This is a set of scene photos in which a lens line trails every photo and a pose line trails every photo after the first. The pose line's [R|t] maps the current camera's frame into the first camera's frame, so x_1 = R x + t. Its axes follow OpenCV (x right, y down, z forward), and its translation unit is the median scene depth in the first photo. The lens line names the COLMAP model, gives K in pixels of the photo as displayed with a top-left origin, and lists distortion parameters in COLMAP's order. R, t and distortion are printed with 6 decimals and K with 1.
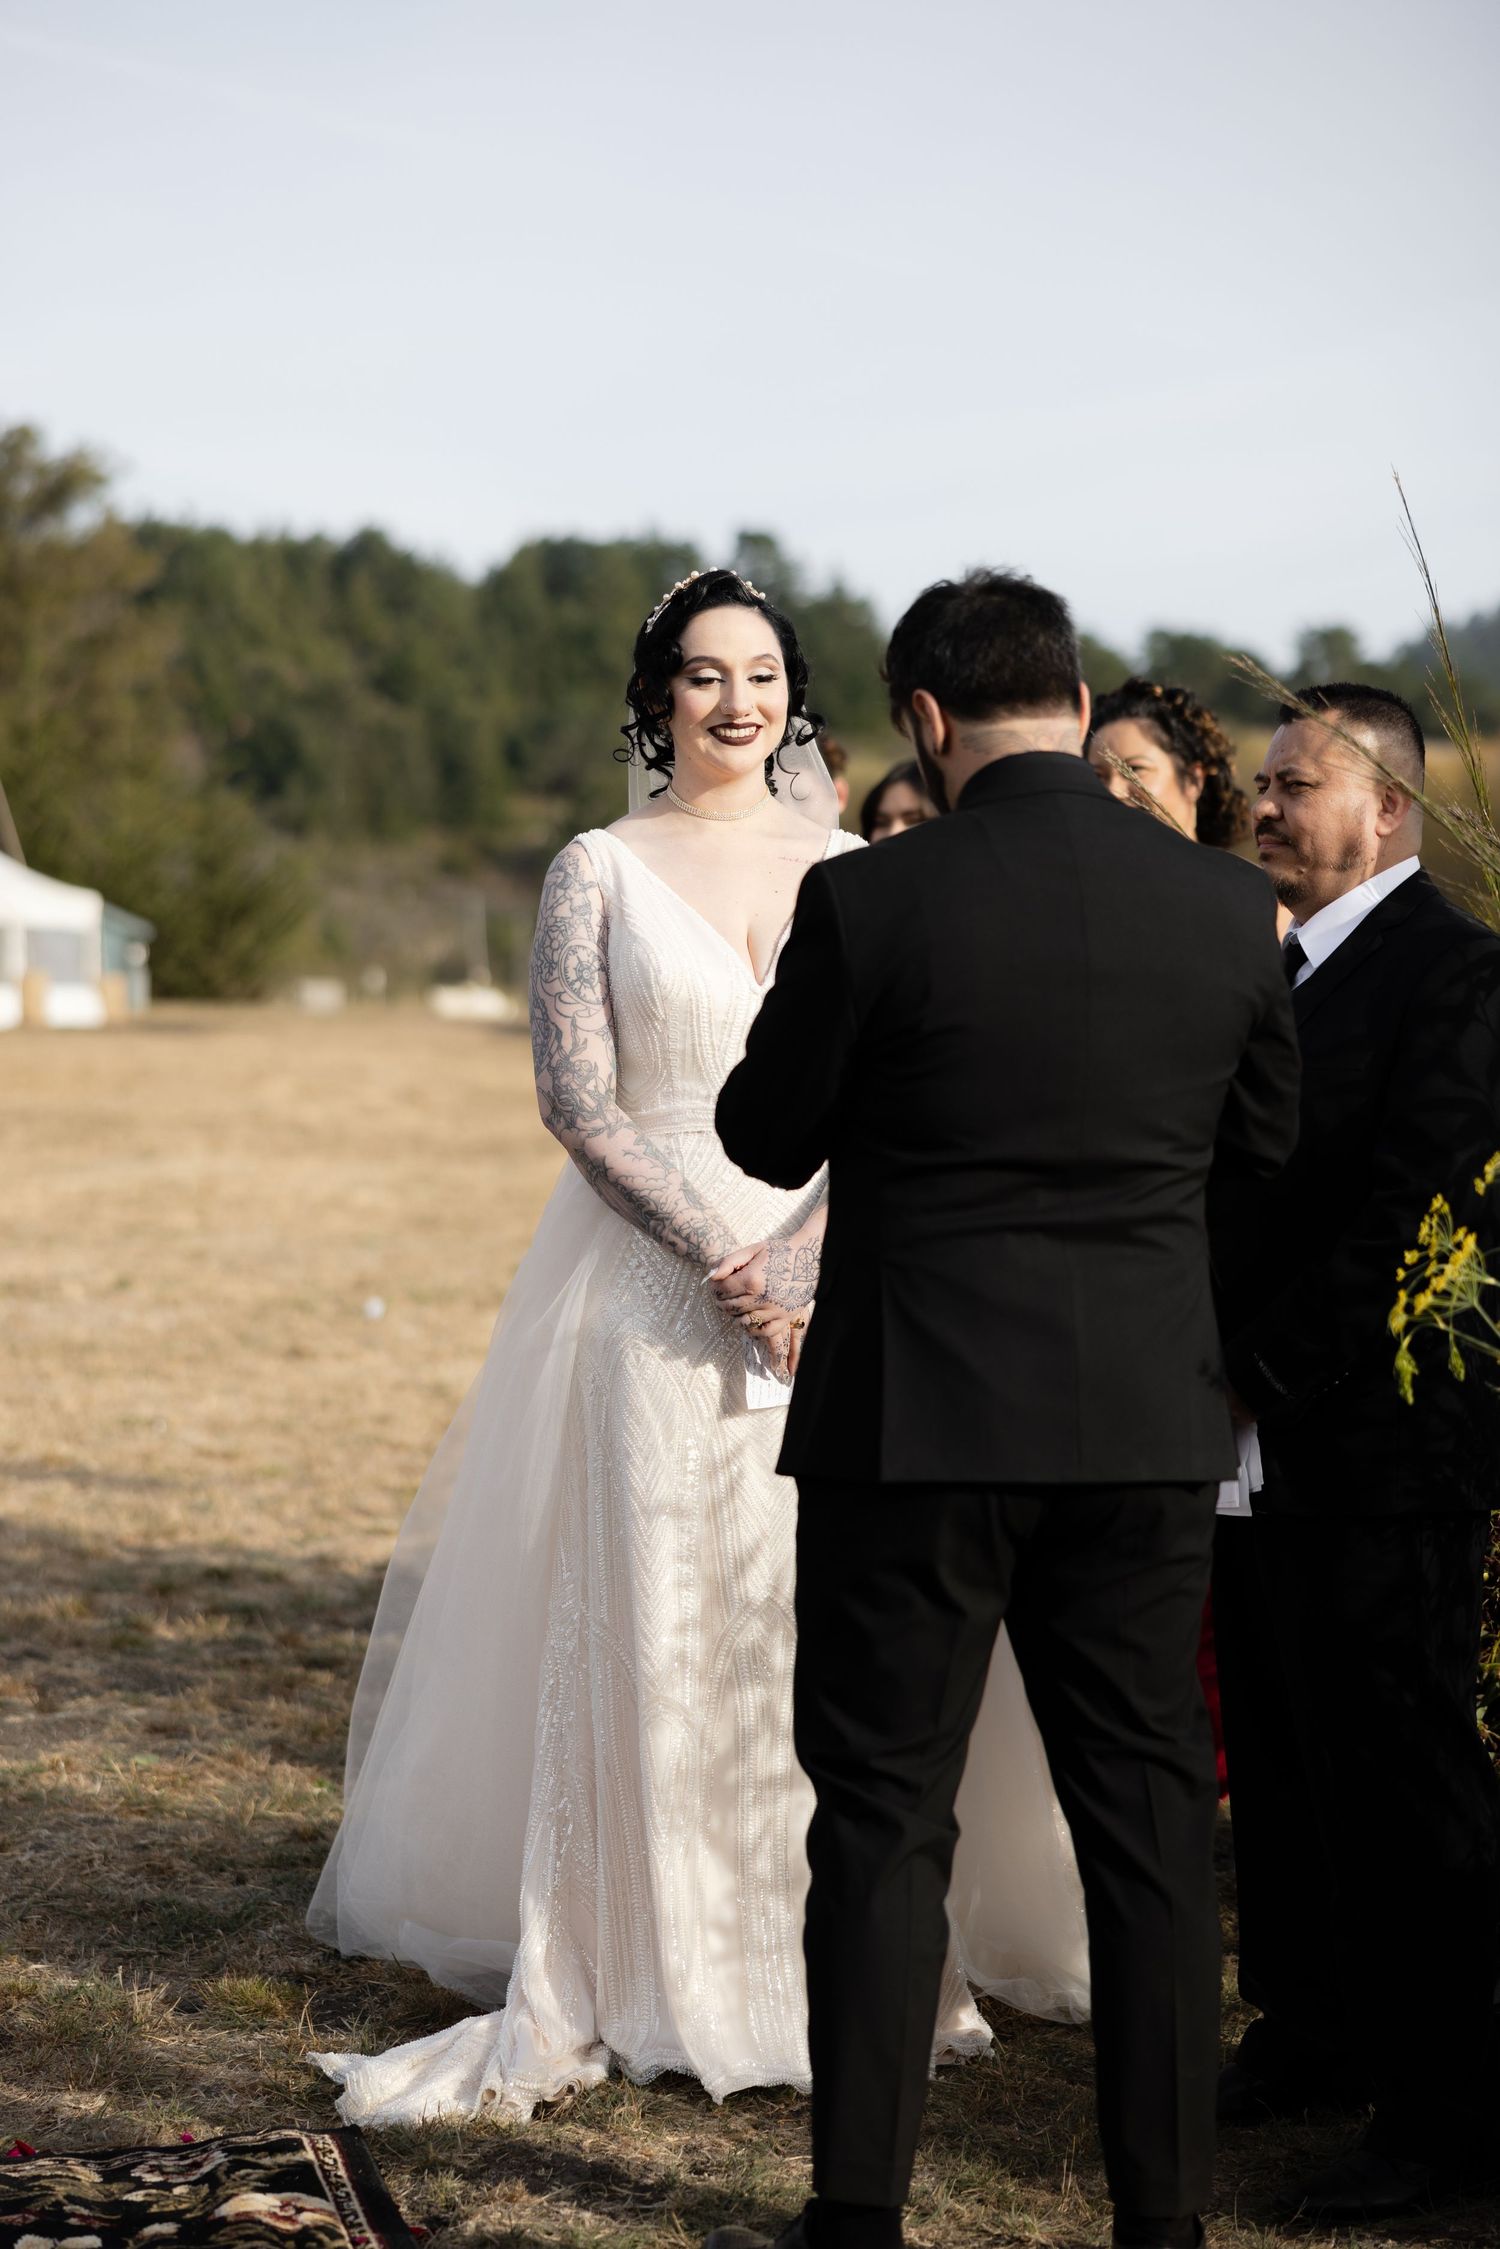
lens RADIAL K [[4173.1, 0, 721.5], [0, 4173.1, 1059.8], [0, 0, 1]] dist [0.003174, 0.000000]
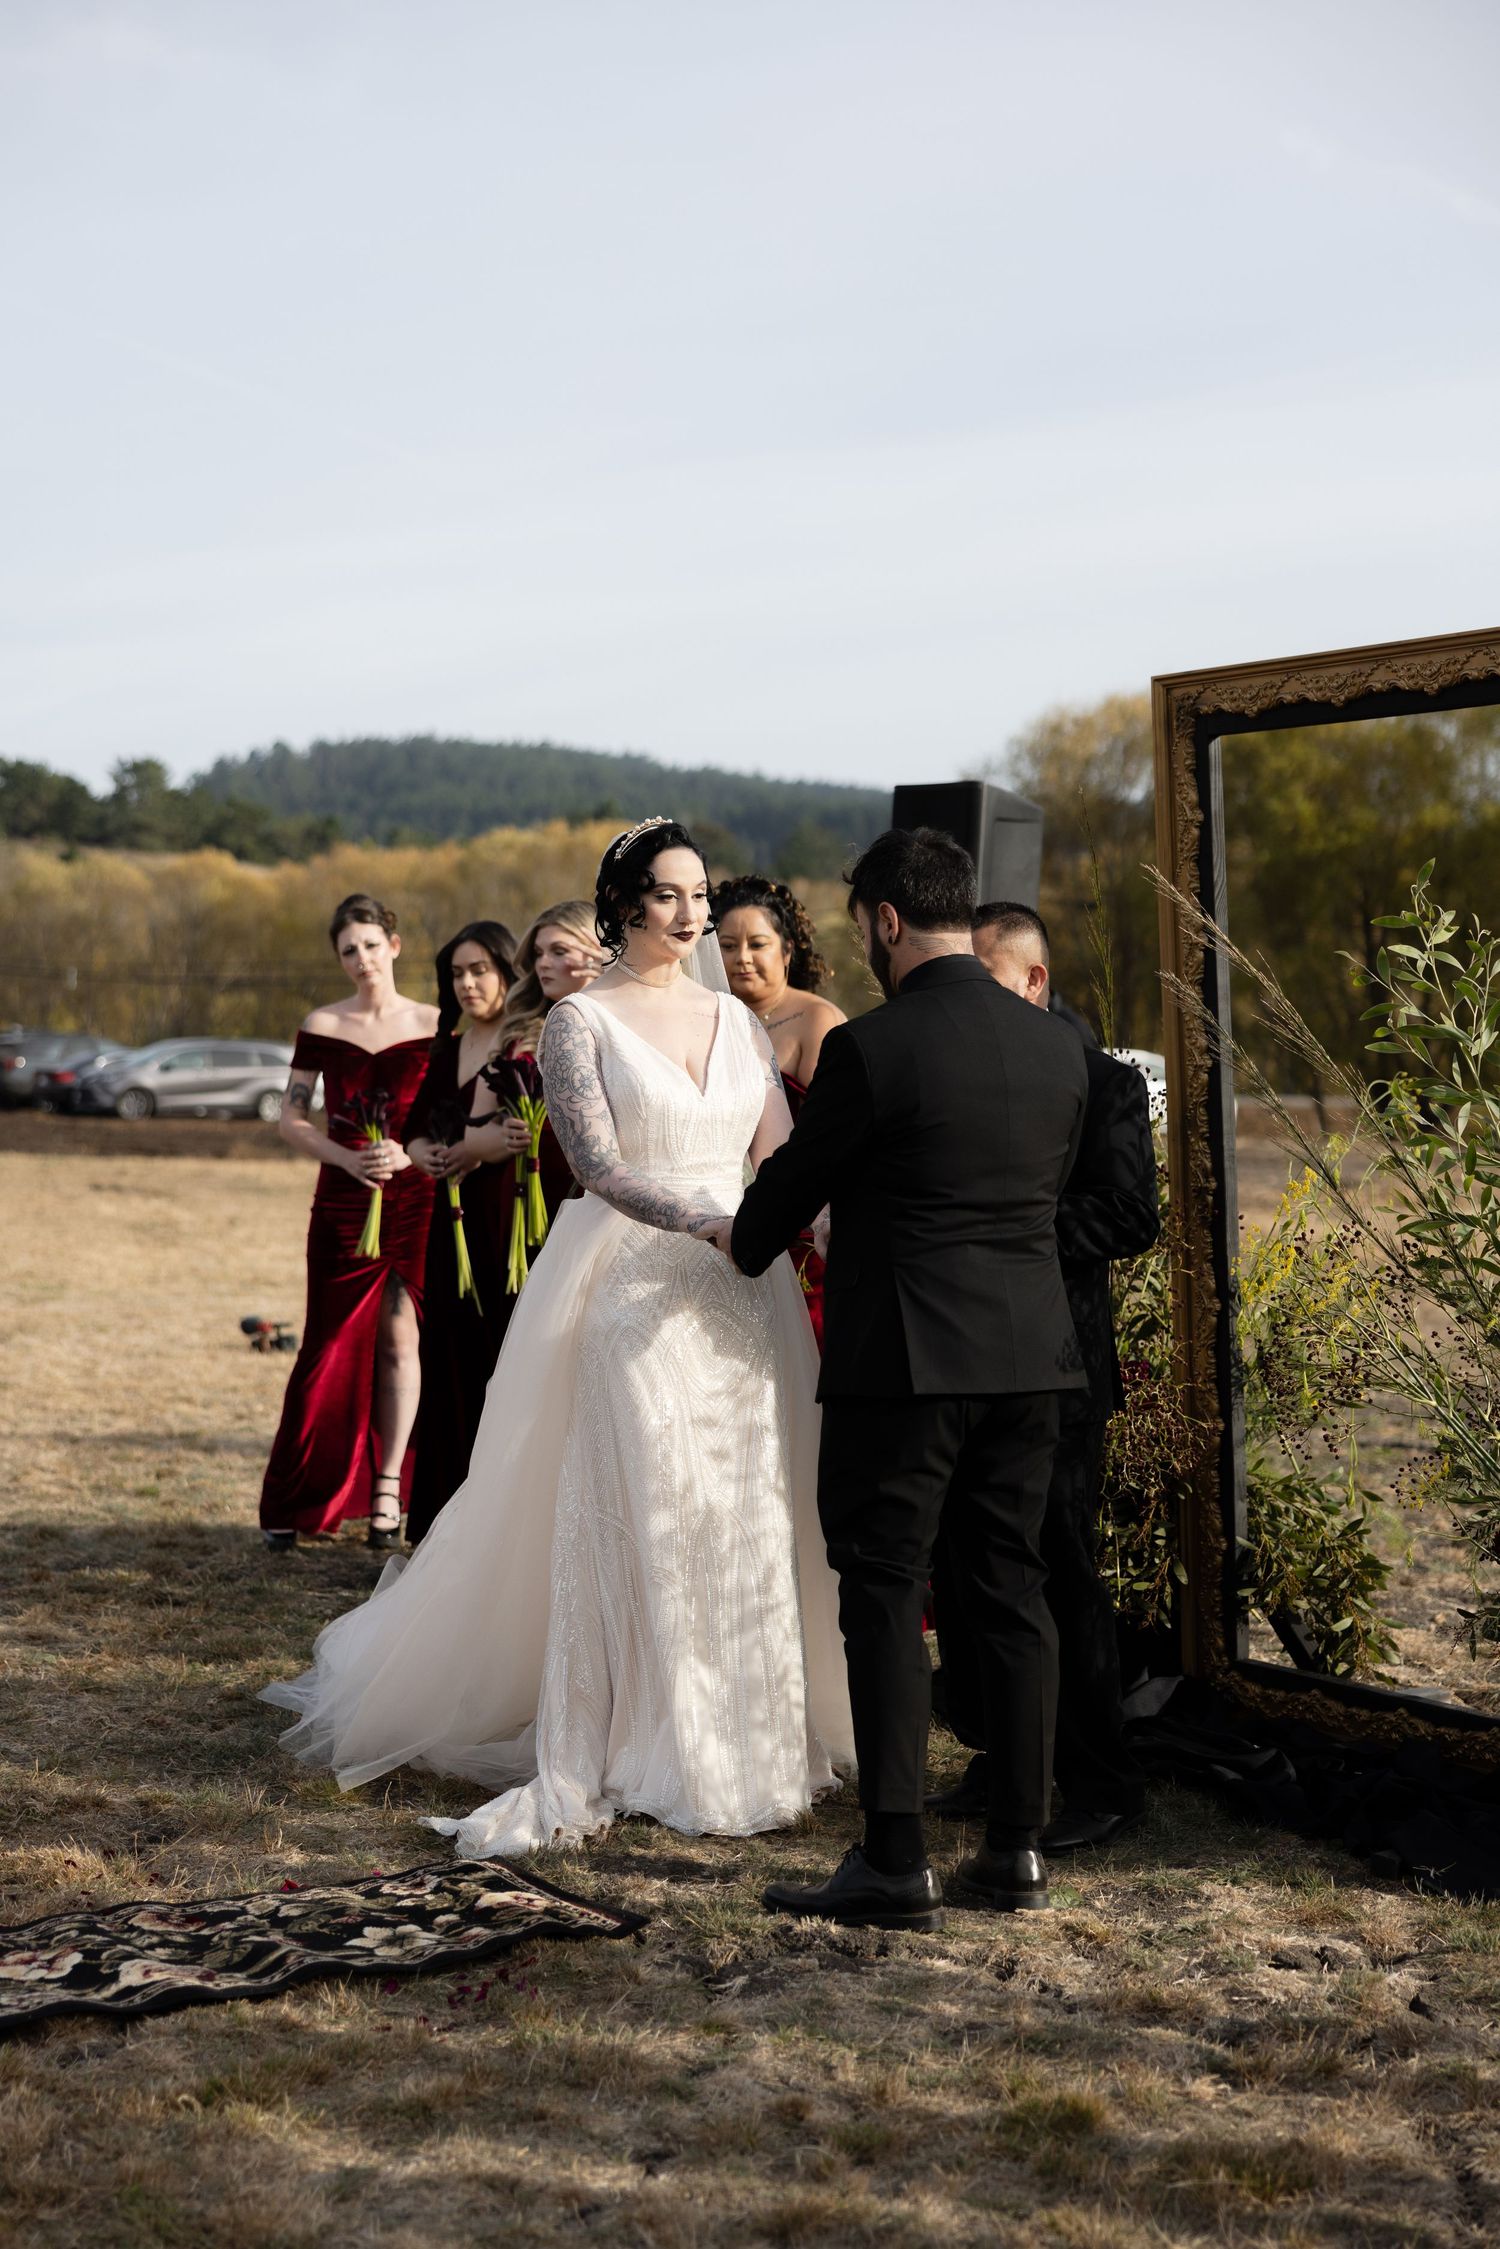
lens RADIAL K [[3492.5, 0, 767.1], [0, 3492.5, 1126.7], [0, 0, 1]] dist [-0.000204, 0.000000]
pose [[0.949321, -0.006432, 0.314242, -0.366675], [0.006282, 0.999979, 0.001492, -0.008534], [-0.314245, 0.000558, 0.949342, -0.214479]]
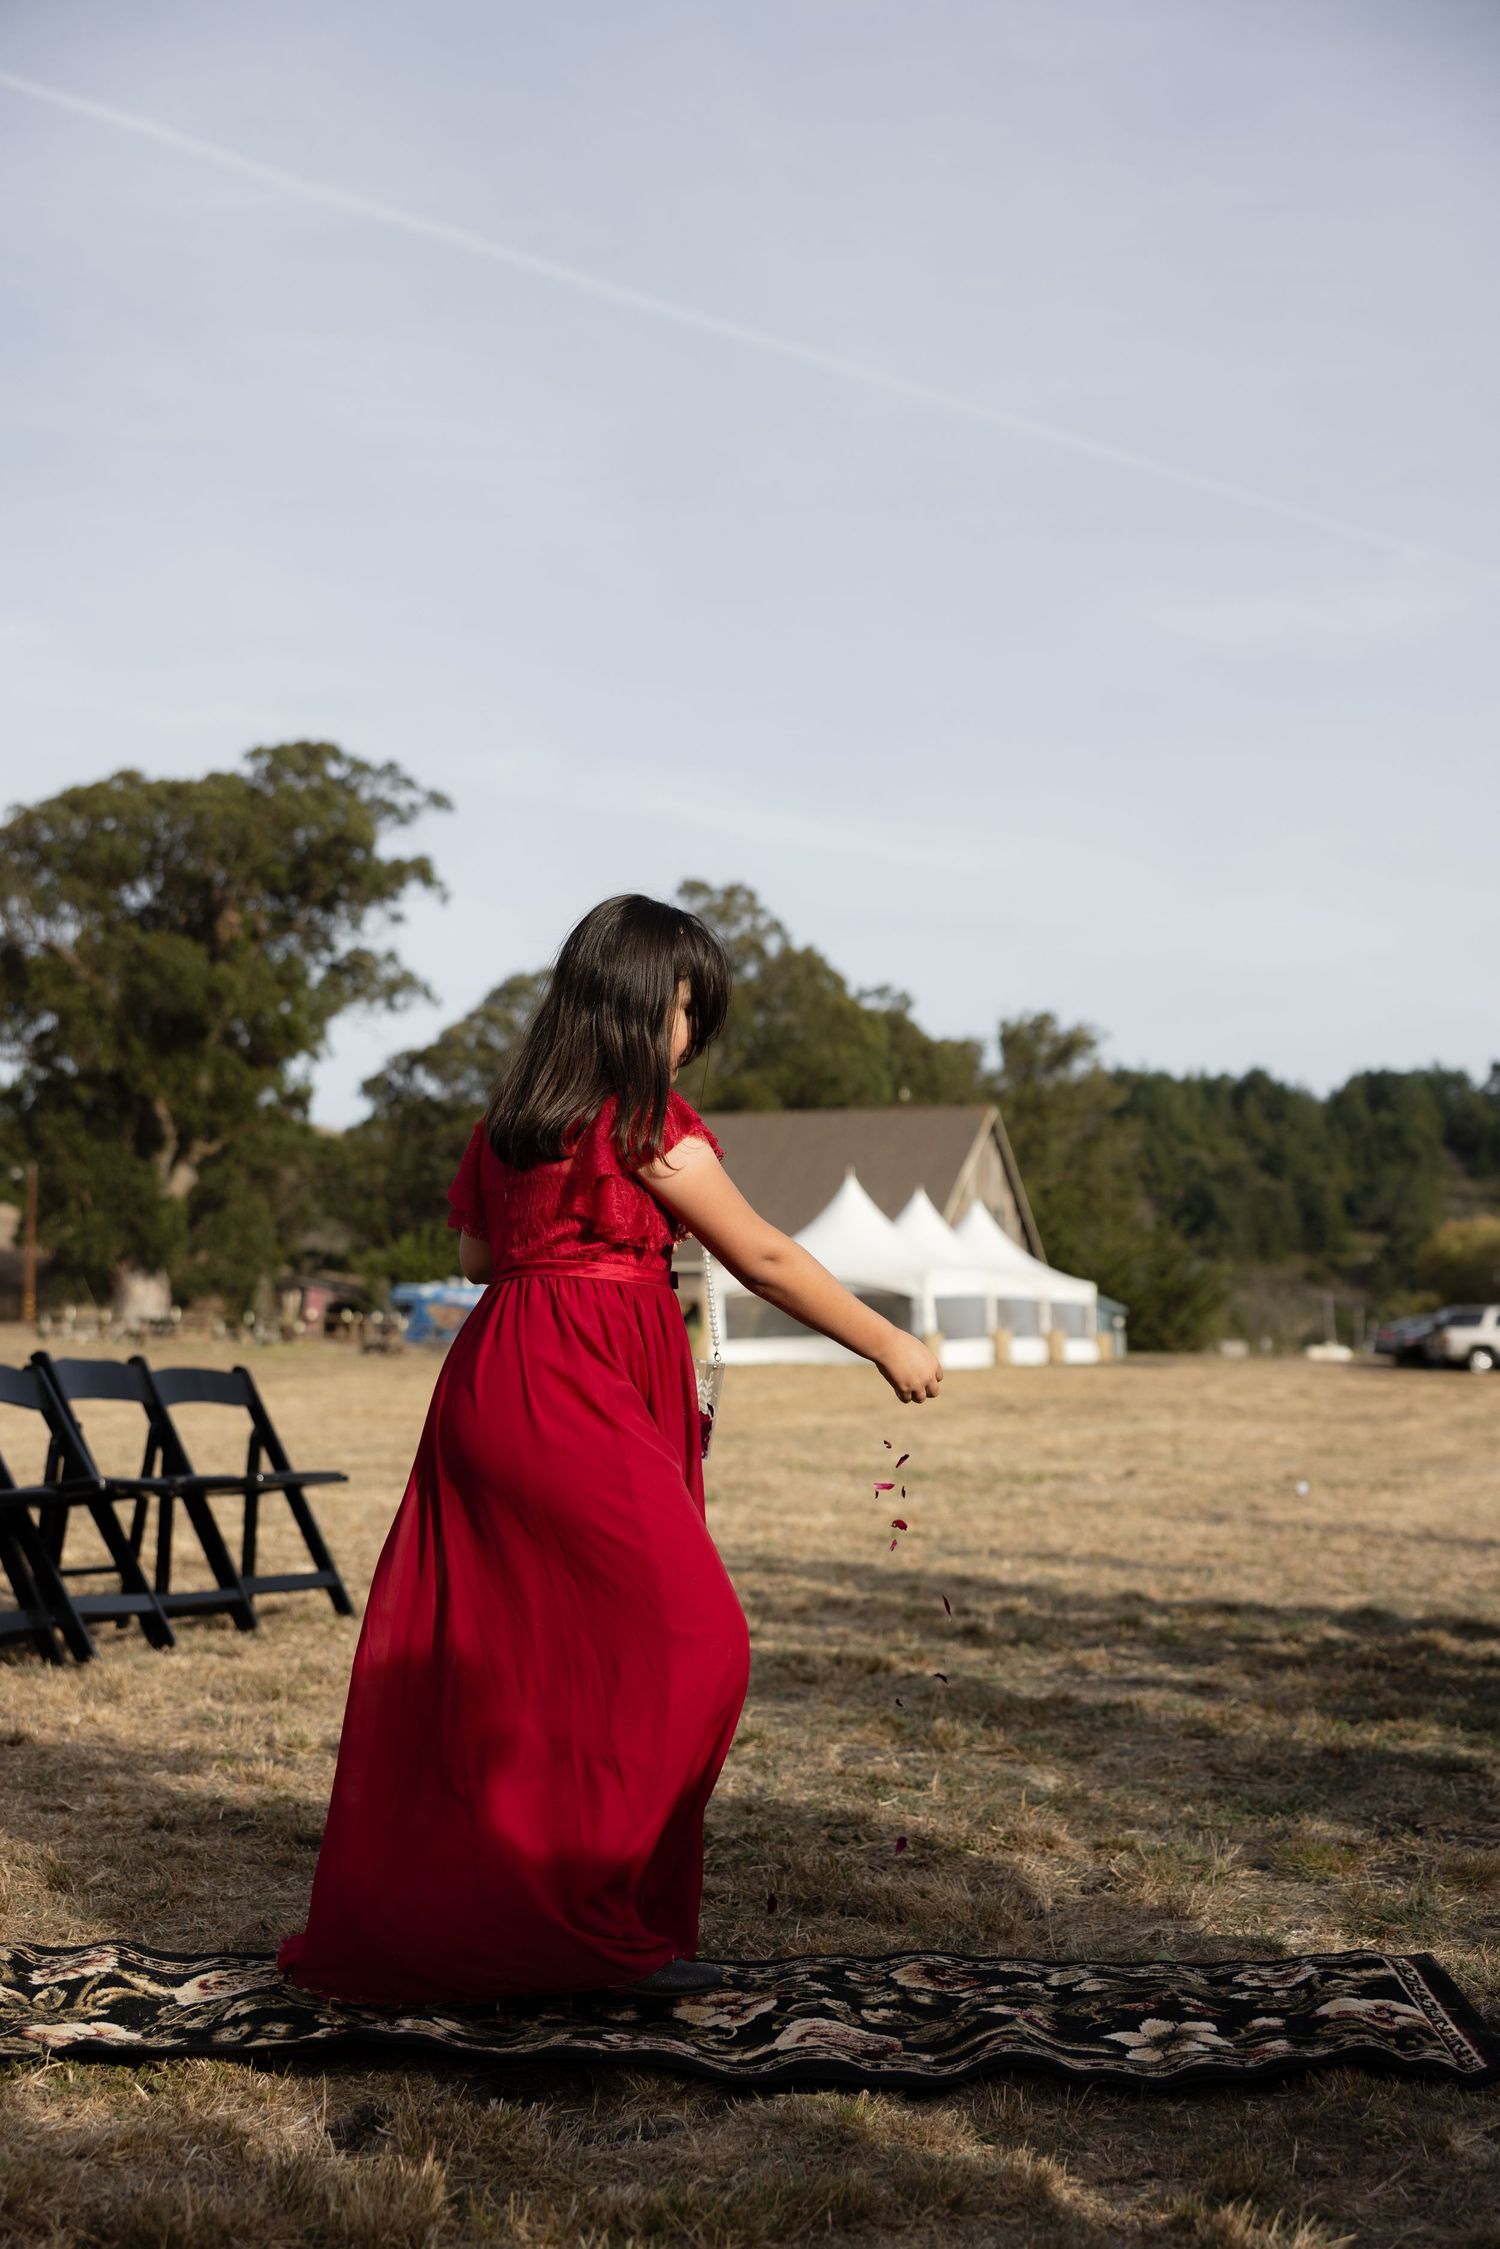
lens RADIAL K [[2558.8, 0, 747.4], [0, 2558.8, 1163.4], [0, 0, 1]] dist [-0.015891, 0.000000]
pose [[0.960472, -0.024657, -0.277281, -0.063192], [-0.000728, 0.995844, -0.091076, 0.097260], [0.278374, 0.087678, 0.956462, 0.244281]]
